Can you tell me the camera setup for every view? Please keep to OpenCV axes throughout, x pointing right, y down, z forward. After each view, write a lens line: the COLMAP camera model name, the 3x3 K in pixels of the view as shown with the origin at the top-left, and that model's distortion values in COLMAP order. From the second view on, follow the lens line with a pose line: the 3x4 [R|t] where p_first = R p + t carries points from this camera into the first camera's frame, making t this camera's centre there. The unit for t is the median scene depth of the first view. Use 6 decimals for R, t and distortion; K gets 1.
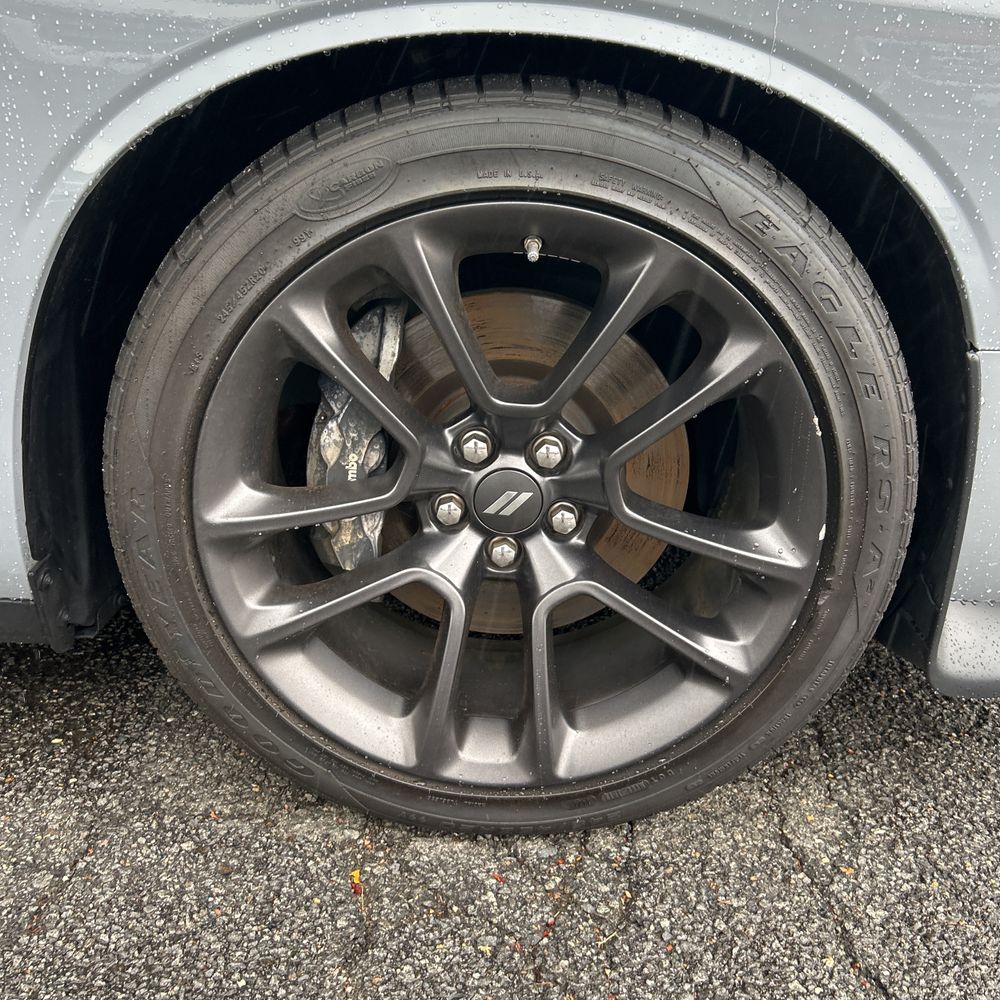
lens RADIAL K [[1030.0, 0, 500.0], [0, 1030.0, 500.0], [0, 0, 1]] dist [0.024518, -0.011657]
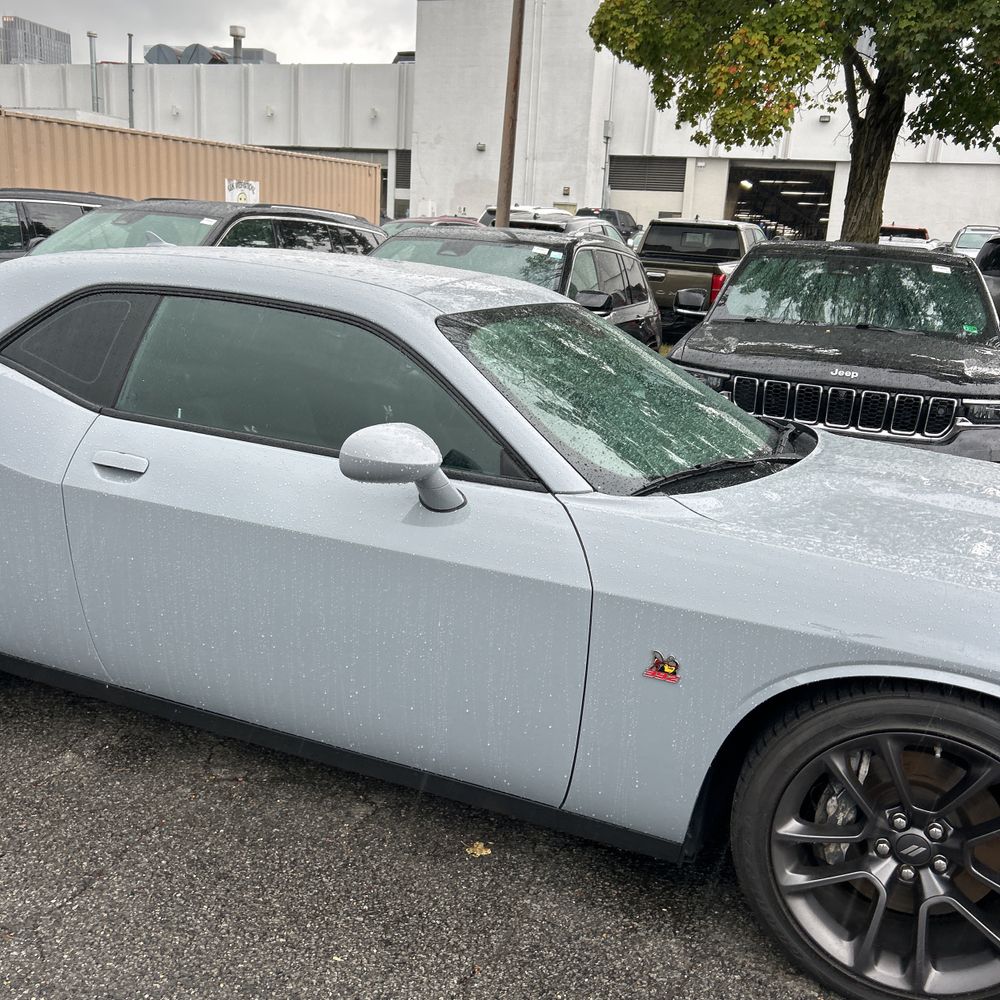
lens RADIAL K [[1032.0, 0, 505.4], [0, 1032.0, 504.5], [0, 0, 1]] dist [0.027981, -0.015120]
pose [[0.931266, 0.108124, -0.347926, -0.108515], [-0.170298, 0.973391, -0.153324, -0.222494], [0.322090, 0.202037, 0.924899, -1.428670]]
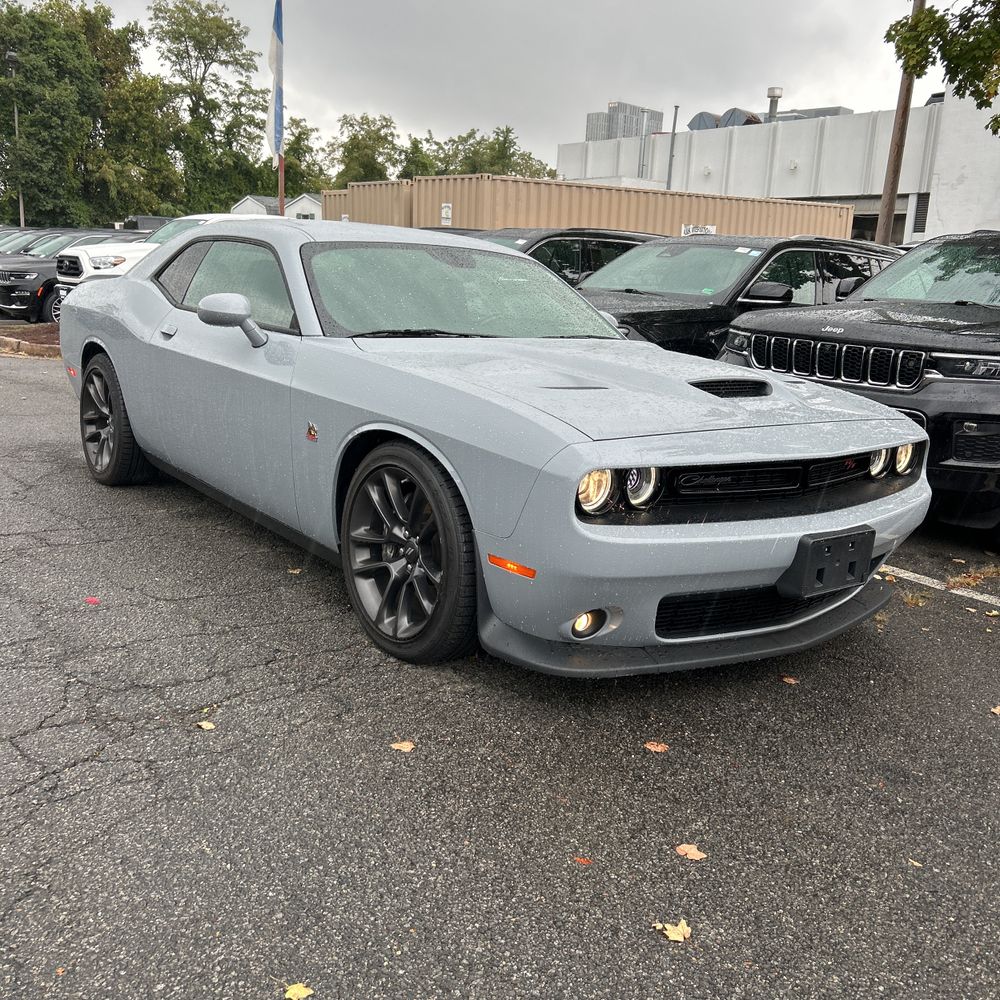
lens RADIAL K [[1027.0, 0, 496.2], [0, 1027.0, 511.3], [0, 0, 1]] dist [0.008695, 0.026456]
pose [[0.615815, 0.173276, -0.768601, 2.768446], [-0.339248, 0.938771, -0.060172, -0.014183], [0.711113, 0.297801, 0.636893, -1.001656]]
